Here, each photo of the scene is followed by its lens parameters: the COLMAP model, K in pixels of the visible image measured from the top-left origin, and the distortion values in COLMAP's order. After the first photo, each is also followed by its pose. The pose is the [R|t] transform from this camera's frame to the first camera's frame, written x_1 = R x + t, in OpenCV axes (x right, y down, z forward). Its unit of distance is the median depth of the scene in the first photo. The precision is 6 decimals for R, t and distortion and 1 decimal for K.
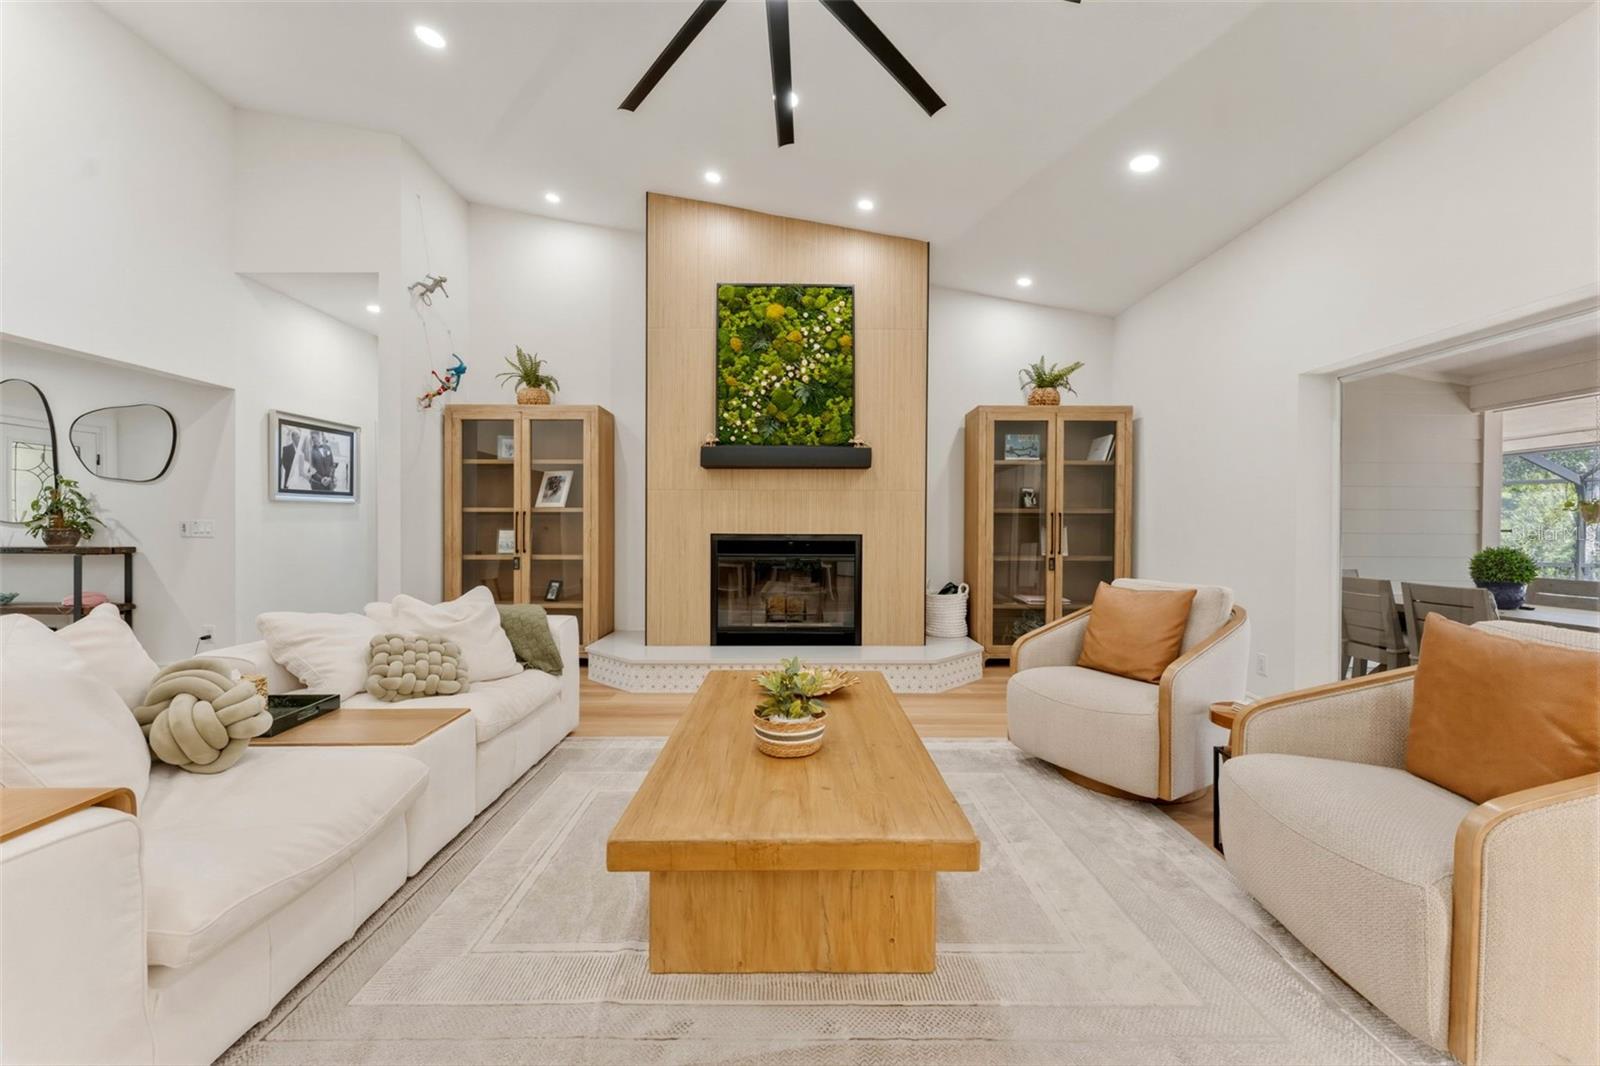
lens RADIAL K [[643.2, 0, 798.9], [0, 643.2, 527.6], [0, 0, 1]] dist [0.000281, -0.000049]
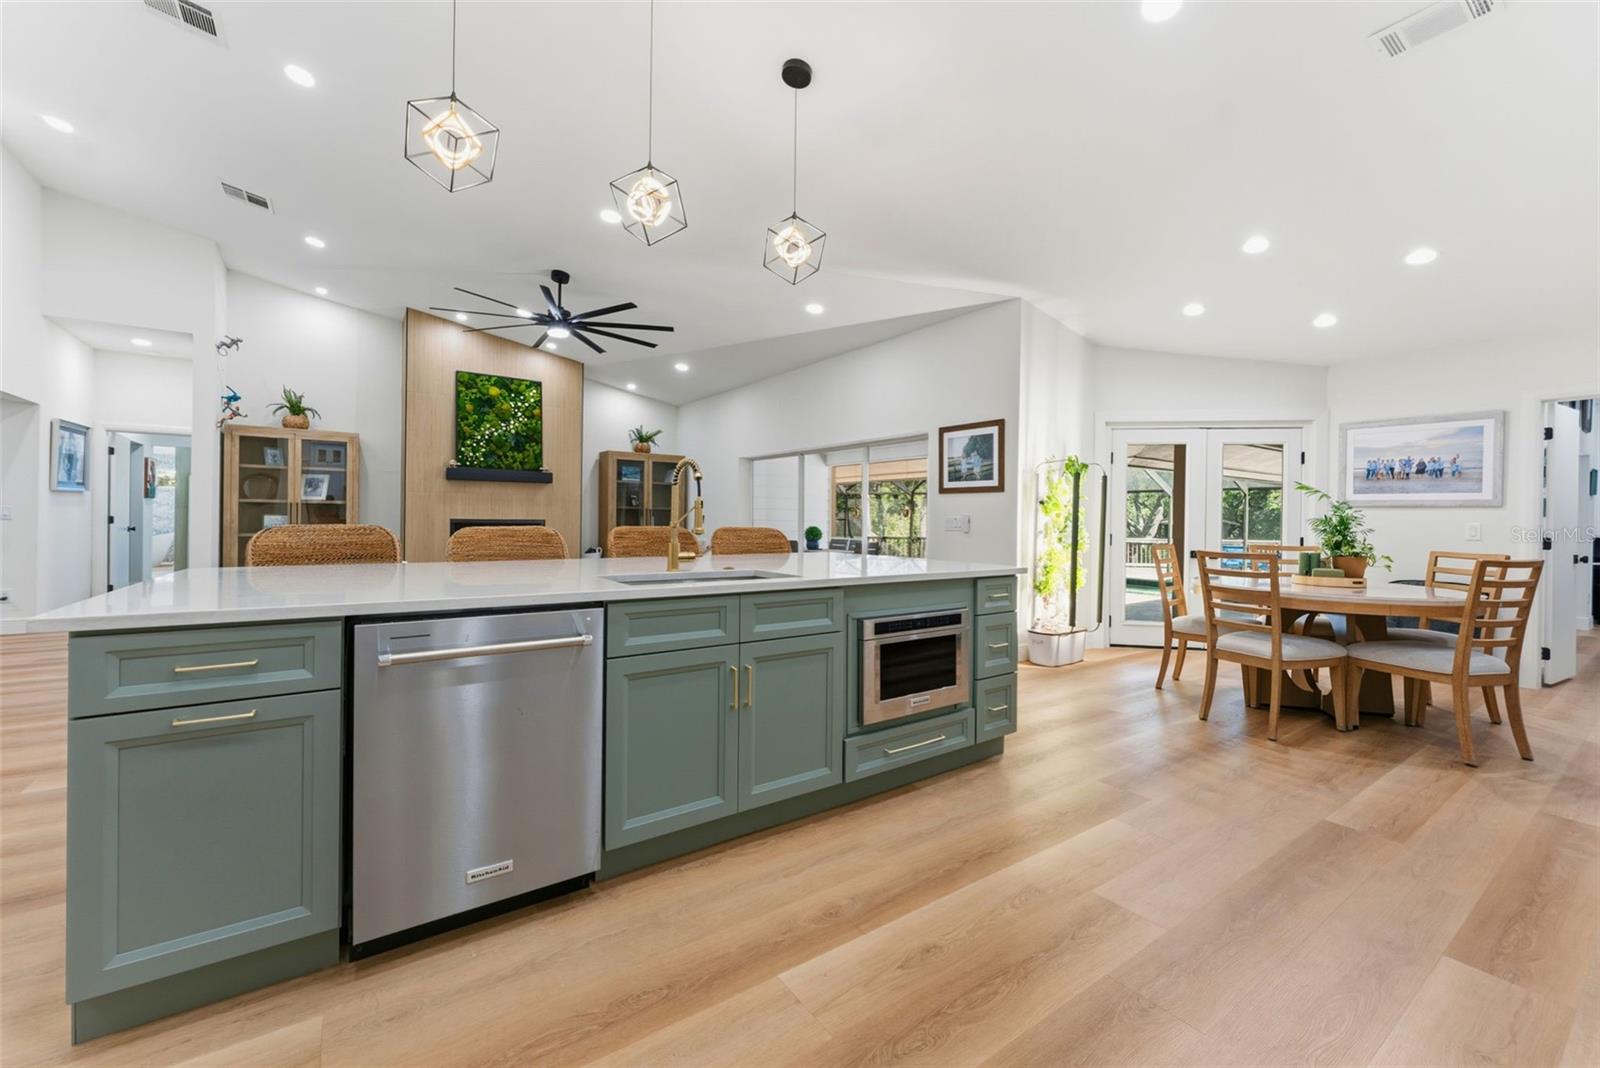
lens RADIAL K [[643.2, 0, 798.9], [0, 643.2, 528.6], [0, 0, 1]] dist [0.000281, -0.000049]
pose [[0.822048, -0.003533, 0.569408, -0.350648], [-0.008107, 0.999807, 0.017908, -0.002343], [-0.569361, -0.019338, 0.821860, -0.906390]]
